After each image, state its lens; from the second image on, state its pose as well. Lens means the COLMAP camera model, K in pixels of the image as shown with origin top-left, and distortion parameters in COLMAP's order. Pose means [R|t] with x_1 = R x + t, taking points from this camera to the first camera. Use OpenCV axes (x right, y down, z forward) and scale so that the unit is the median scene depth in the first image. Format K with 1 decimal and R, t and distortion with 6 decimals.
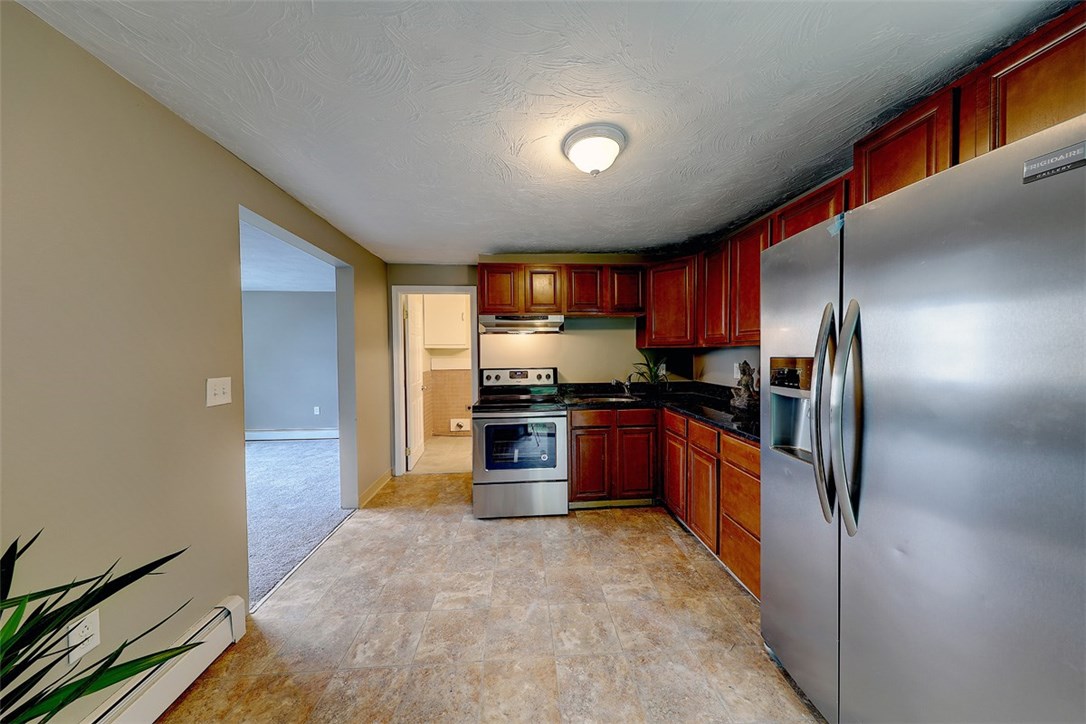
lens RADIAL K [[343.5, 0, 543.0], [0, 343.5, 362.0], [0, 0, 1]] dist [0.009390, 0.000002]
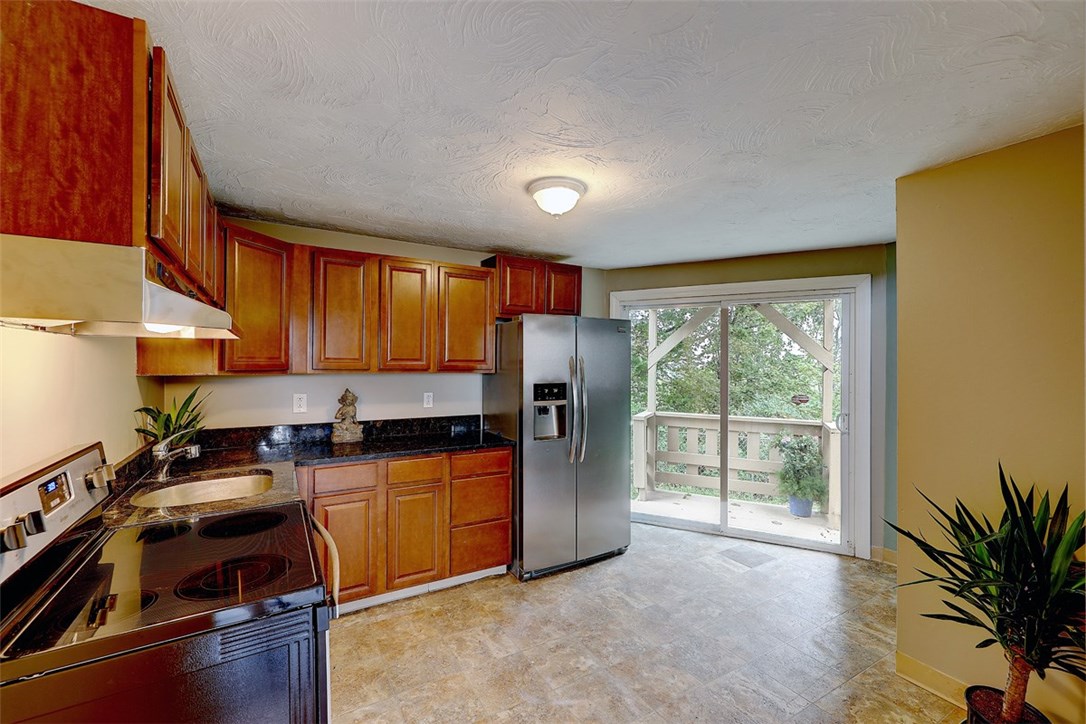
lens RADIAL K [[451.6, 0, 543.0], [0, 451.6, 362.0], [0, 0, 1]] dist [0.000600, 0.000427]
pose [[-0.446804, 0.007573, 0.894600, -0.925877], [0.023949, 0.999707, 0.003498, -0.088917], [-0.894311, 0.022987, -0.446854, 1.446713]]
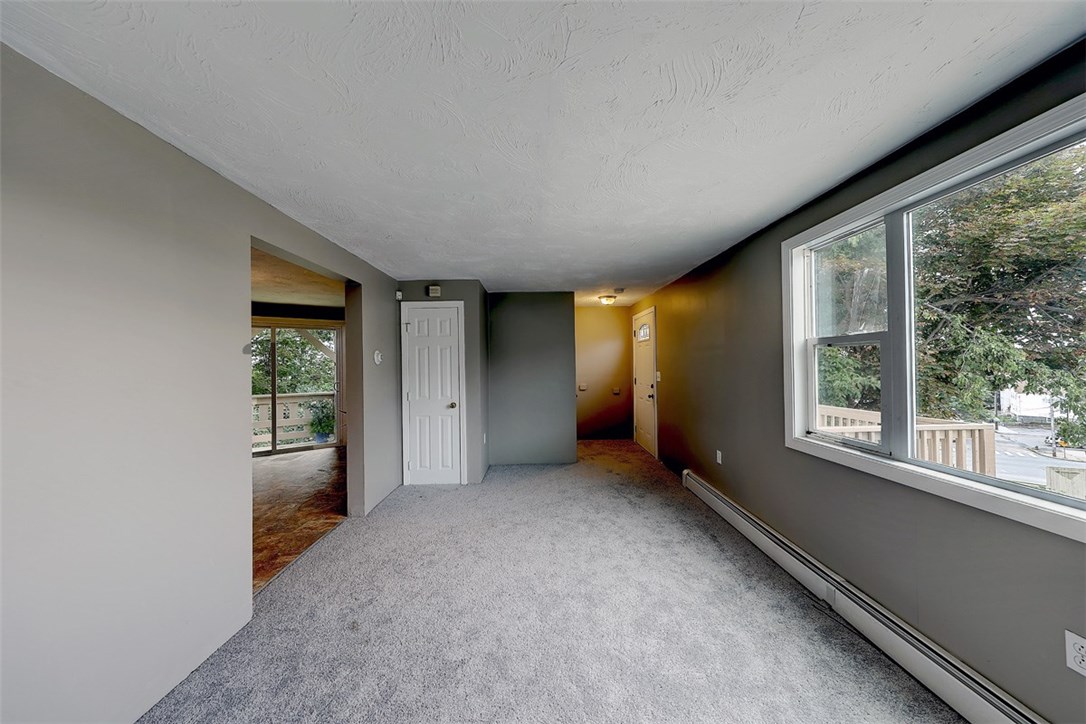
lens RADIAL K [[343.5, 0, 543.0], [0, 343.5, 362.0], [0, 0, 1]] dist [0.009390, 0.000002]
pose [[-0.998267, 0.019157, 0.055639, -1.867345], [0.020470, 0.999523, 0.023143, -0.065803], [-0.055169, 0.024242, -0.998183, 2.554286]]
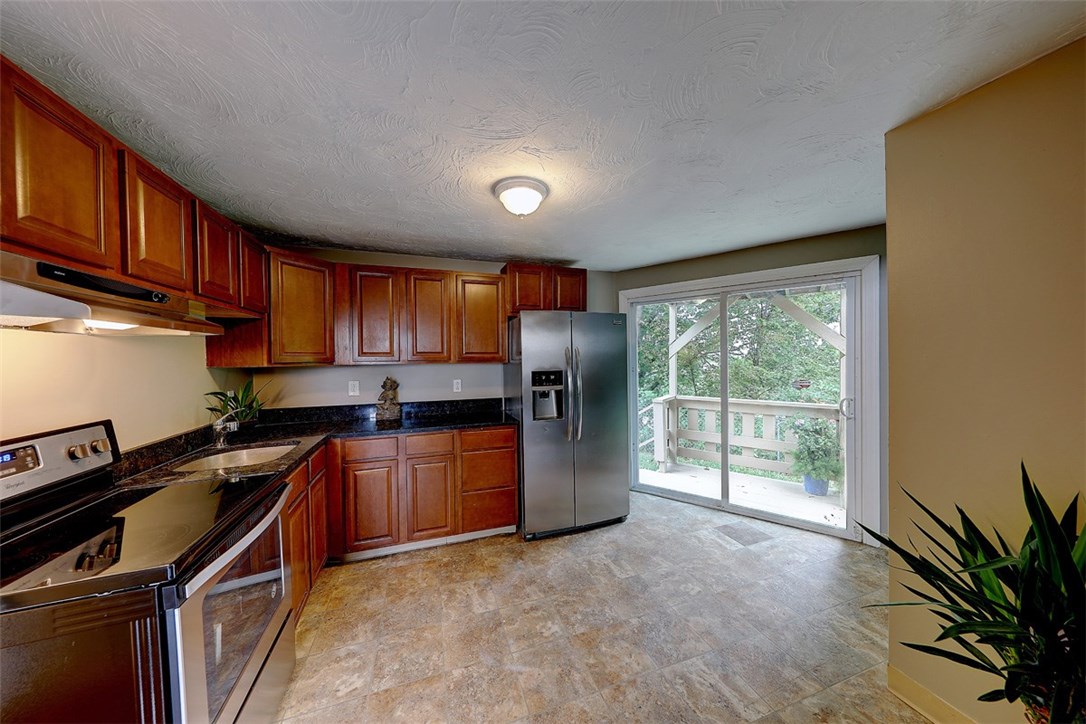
lens RADIAL K [[345.1, 0, 543.0], [0, 345.1, 362.0], [0, 0, 1]] dist [0.000232, -0.000190]
pose [[-0.261278, -0.000647, 0.965263, -0.848881], [0.042941, 0.999002, 0.012293, -0.060847], [-0.964308, 0.044661, -0.260990, 1.088011]]
